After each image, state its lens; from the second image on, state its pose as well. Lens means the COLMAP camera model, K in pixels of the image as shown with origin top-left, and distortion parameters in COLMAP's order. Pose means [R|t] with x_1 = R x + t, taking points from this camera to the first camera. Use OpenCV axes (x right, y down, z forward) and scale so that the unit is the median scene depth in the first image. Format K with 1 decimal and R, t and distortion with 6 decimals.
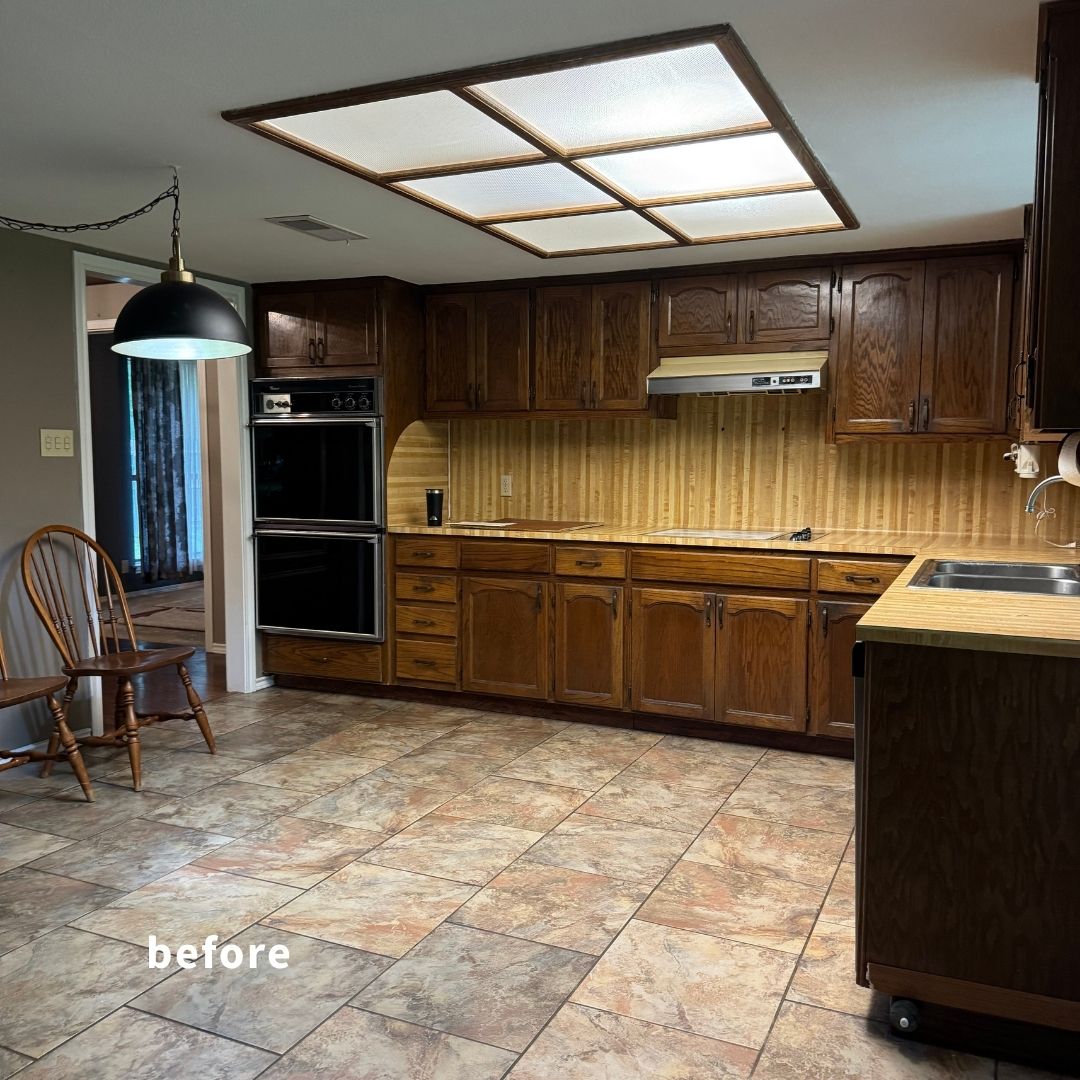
lens RADIAL K [[1003.0, 0, 532.2], [0, 1003.0, 528.3], [0, 0, 1]] dist [0.169613, -0.302667]
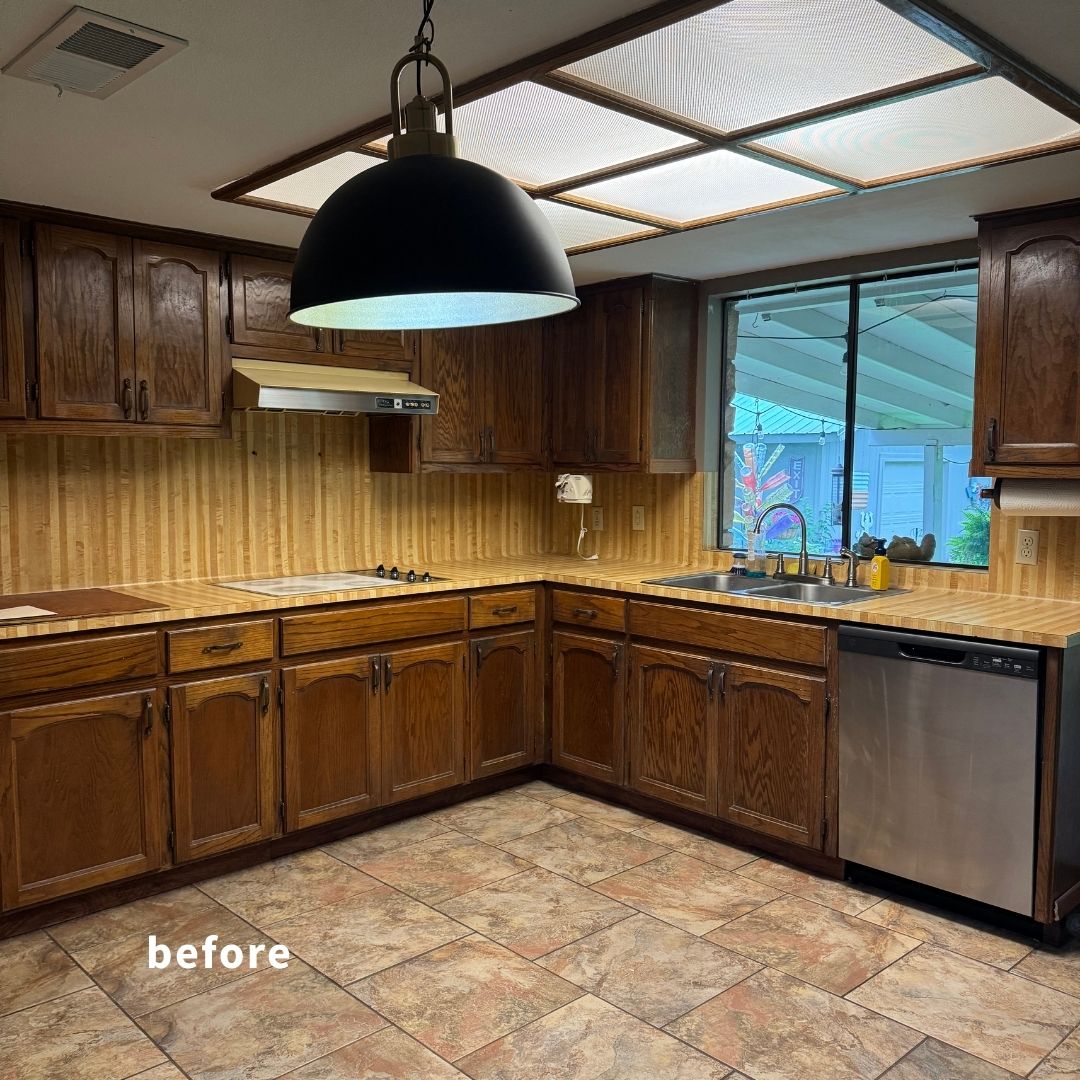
lens RADIAL K [[1003.0, 0, 532.2], [0, 1003.0, 528.3], [0, 0, 1]] dist [0.169613, -0.302667]
pose [[0.368727, -0.065085, 0.927256, -0.519262], [0.064868, 0.996915, 0.044179, -0.065227], [-0.927271, 0.043859, 0.371812, 0.545902]]
